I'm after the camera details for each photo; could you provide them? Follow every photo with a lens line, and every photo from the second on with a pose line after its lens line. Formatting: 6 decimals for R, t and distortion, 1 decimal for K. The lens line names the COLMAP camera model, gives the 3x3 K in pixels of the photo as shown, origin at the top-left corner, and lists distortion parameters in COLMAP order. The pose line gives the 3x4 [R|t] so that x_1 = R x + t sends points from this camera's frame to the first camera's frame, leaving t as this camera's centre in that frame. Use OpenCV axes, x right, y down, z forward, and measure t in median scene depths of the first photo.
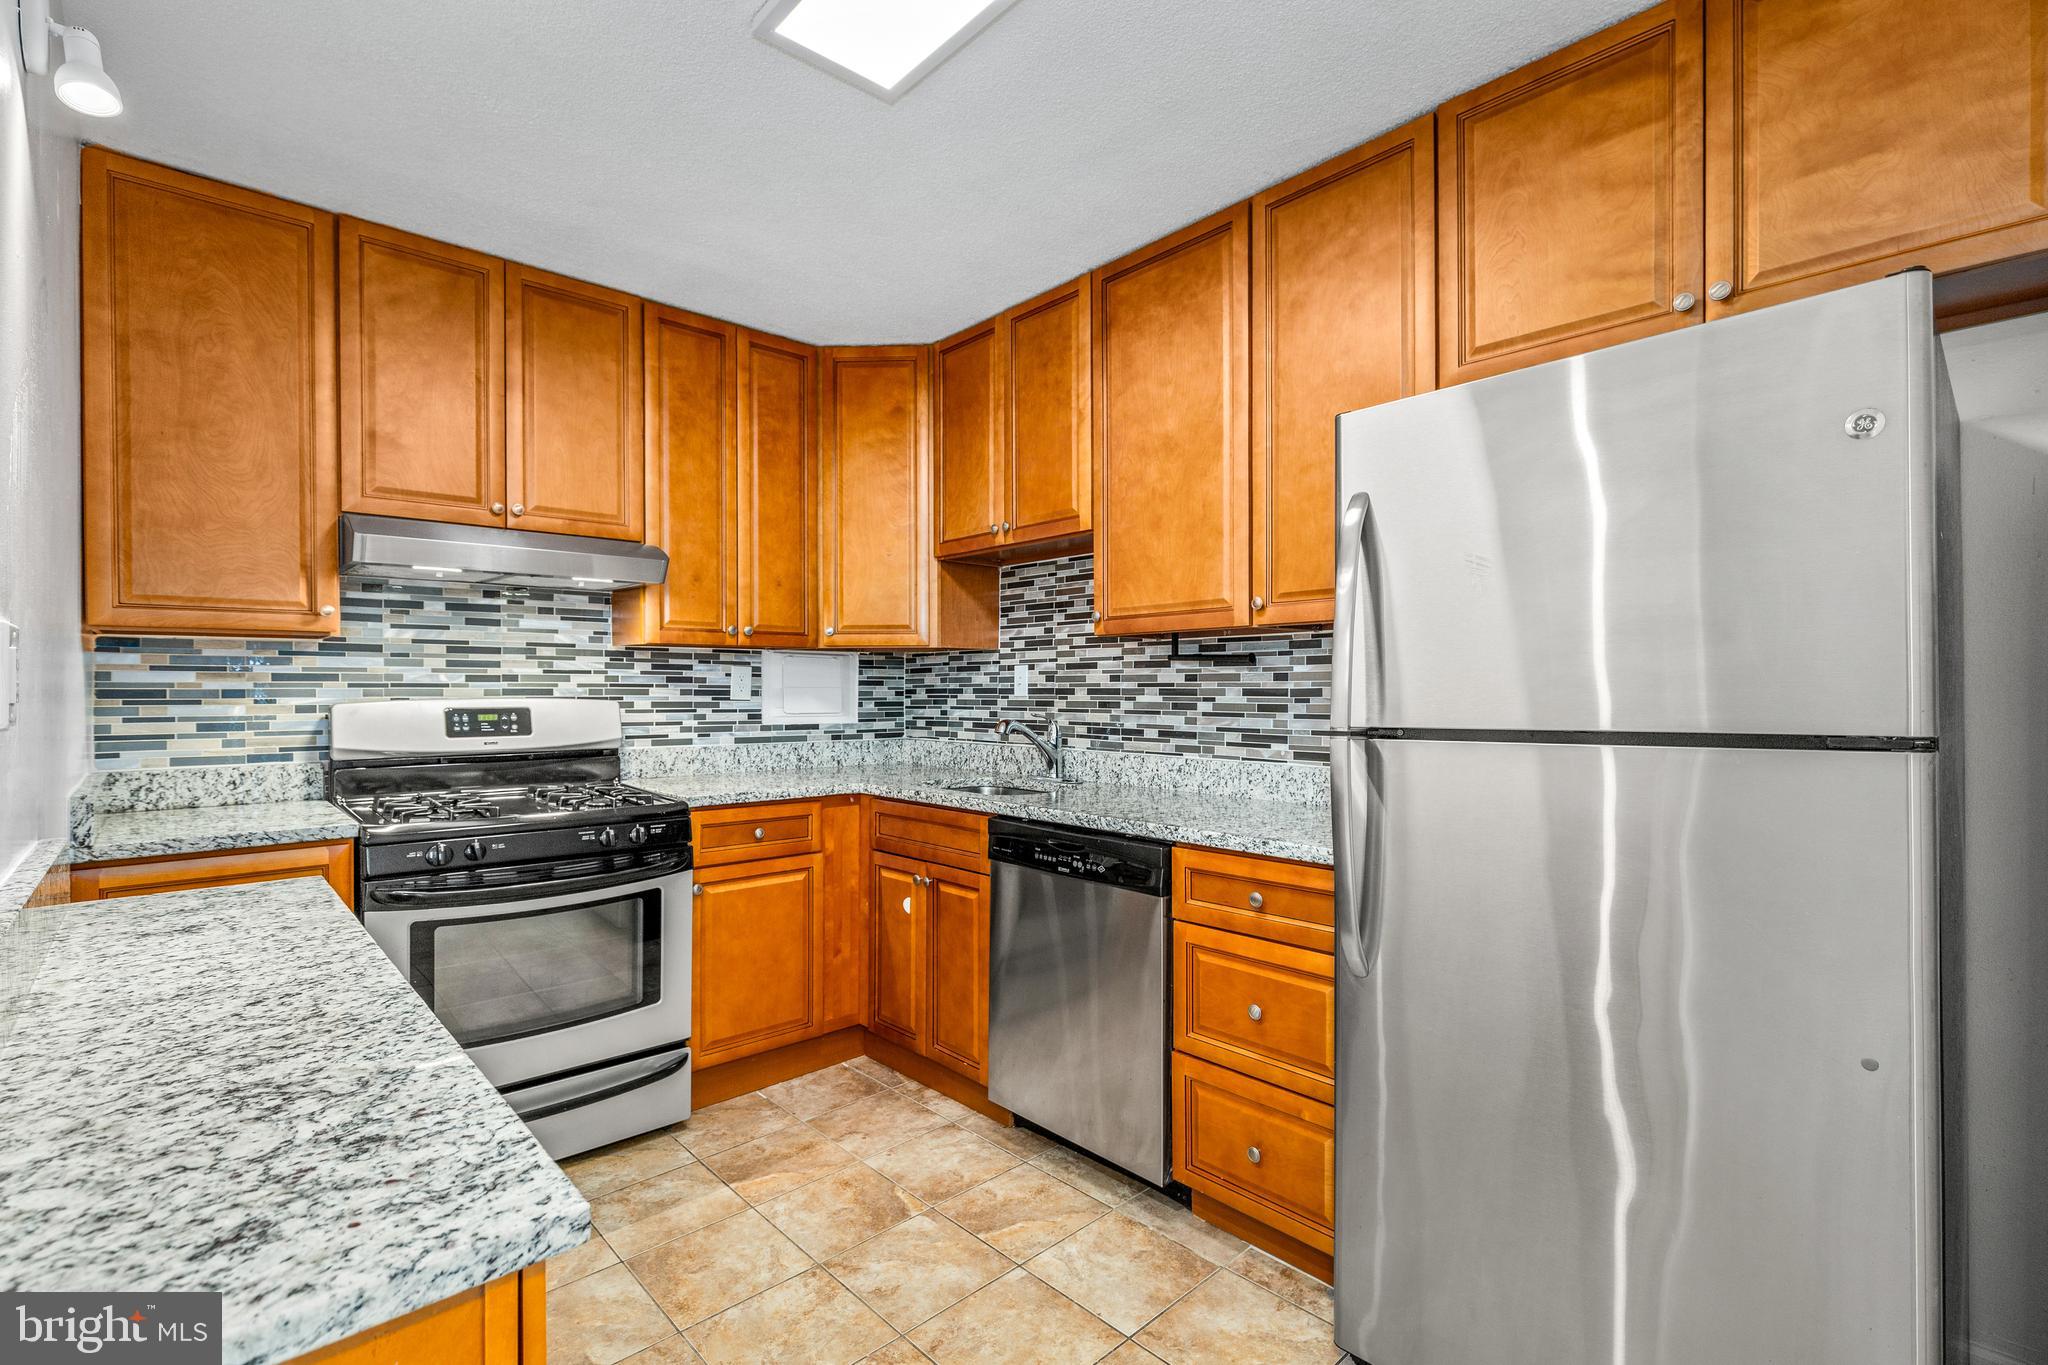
lens RADIAL K [[915.2, 0, 1028.1], [0, 915.2, 685.1], [0, 0, 1]] dist [-0.003482, 0.000613]
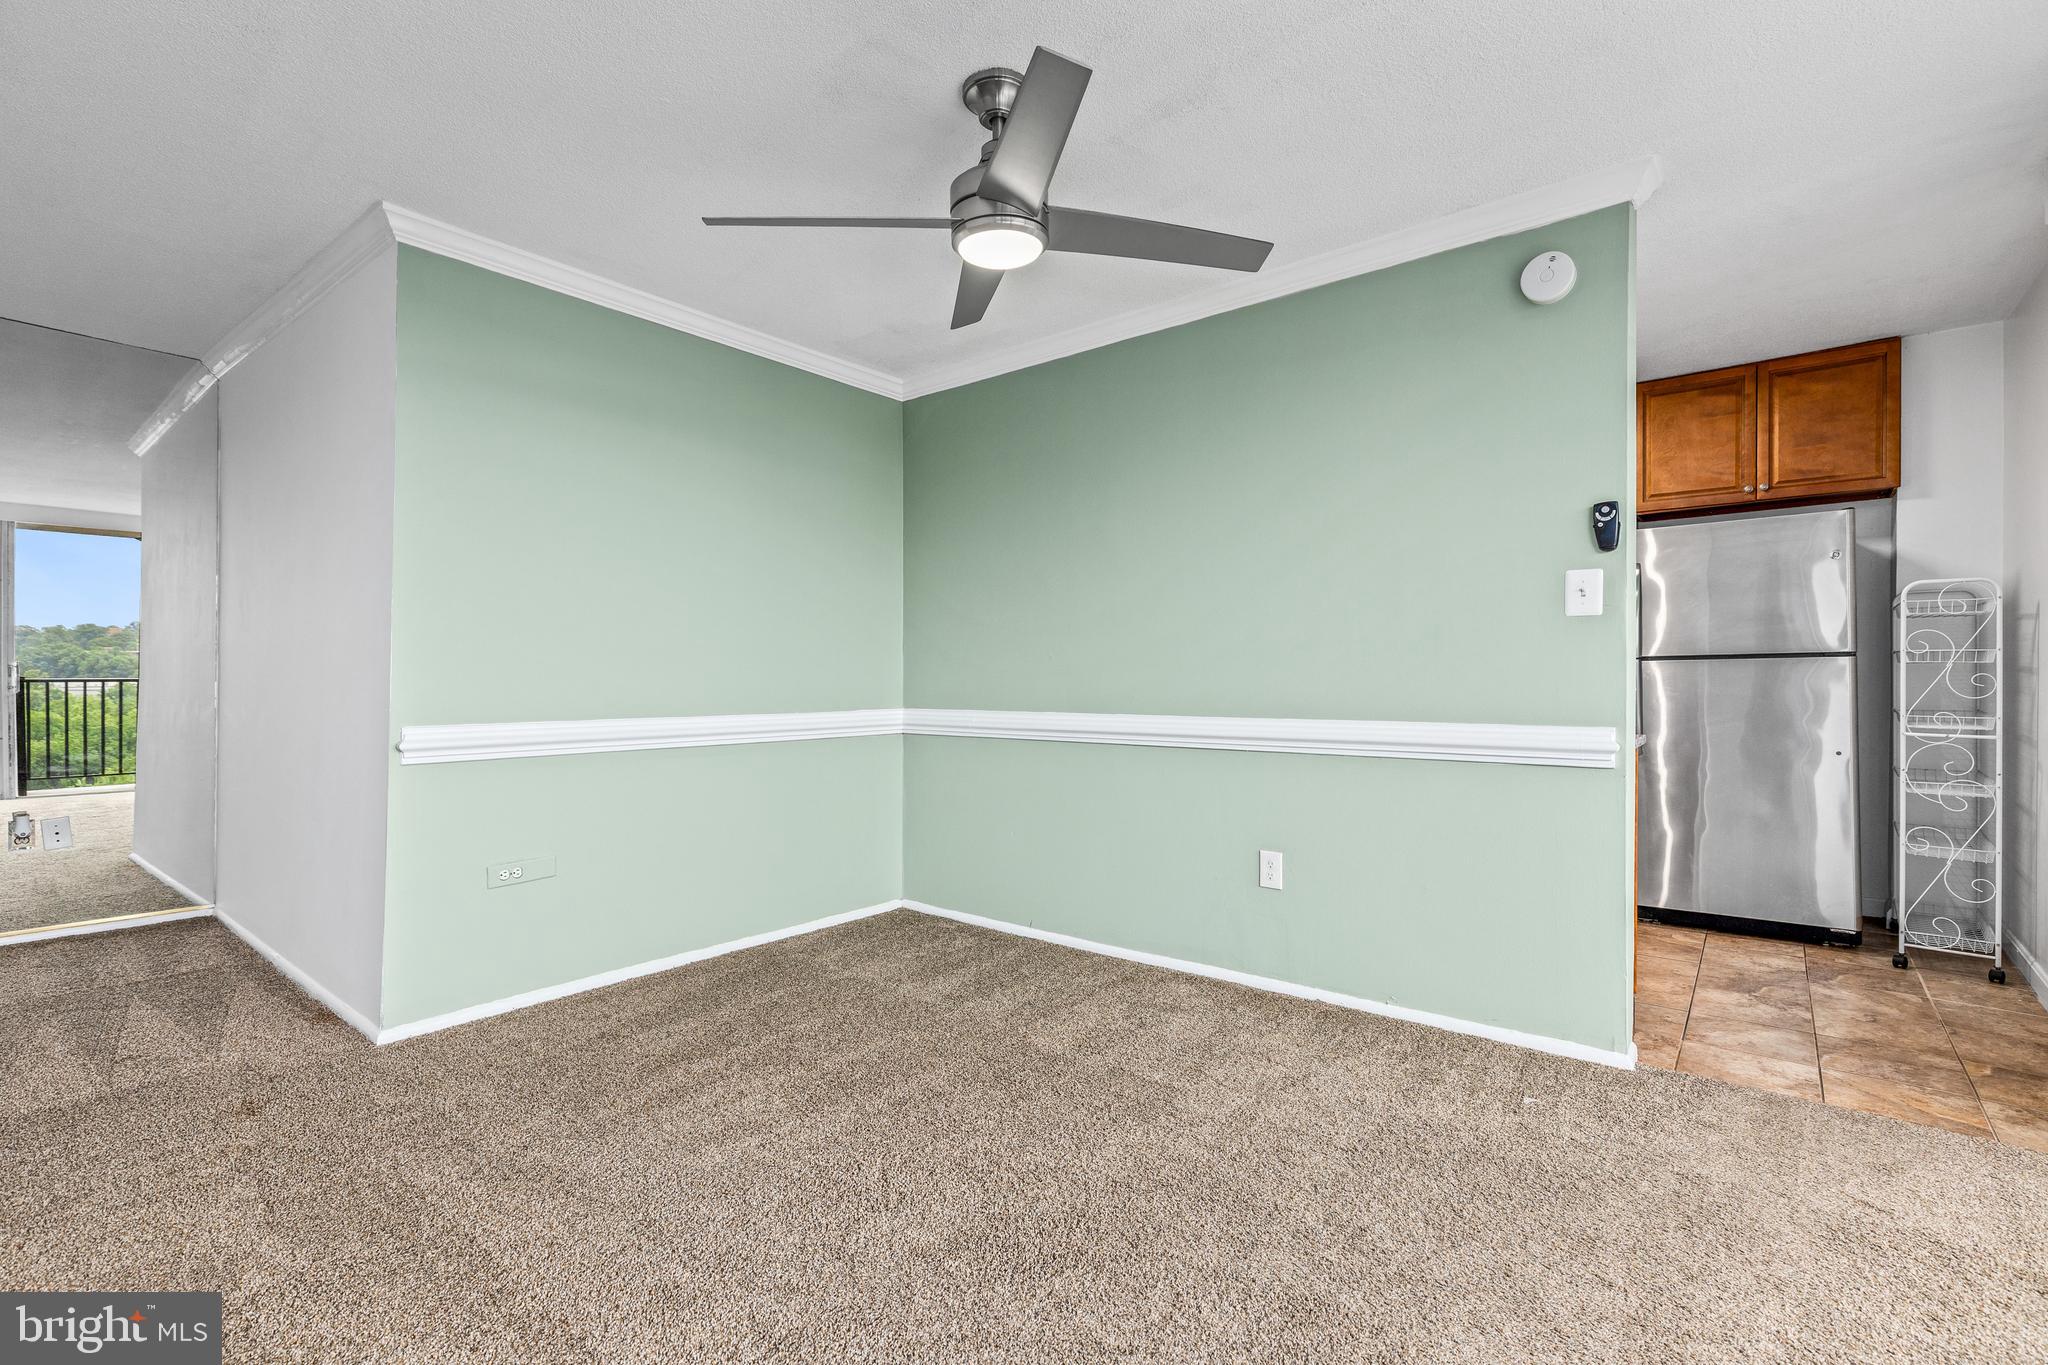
lens RADIAL K [[915.2, 0, 1008.2], [0, 915.2, 679.4], [0, 0, 1]] dist [-0.003482, 0.000613]
pose [[0.991092, 0.001336, 0.133170, -1.791801], [-0.001014, 0.999996, -0.002484, 0.127176], [-0.133173, 0.002326, 0.991090, -1.338305]]
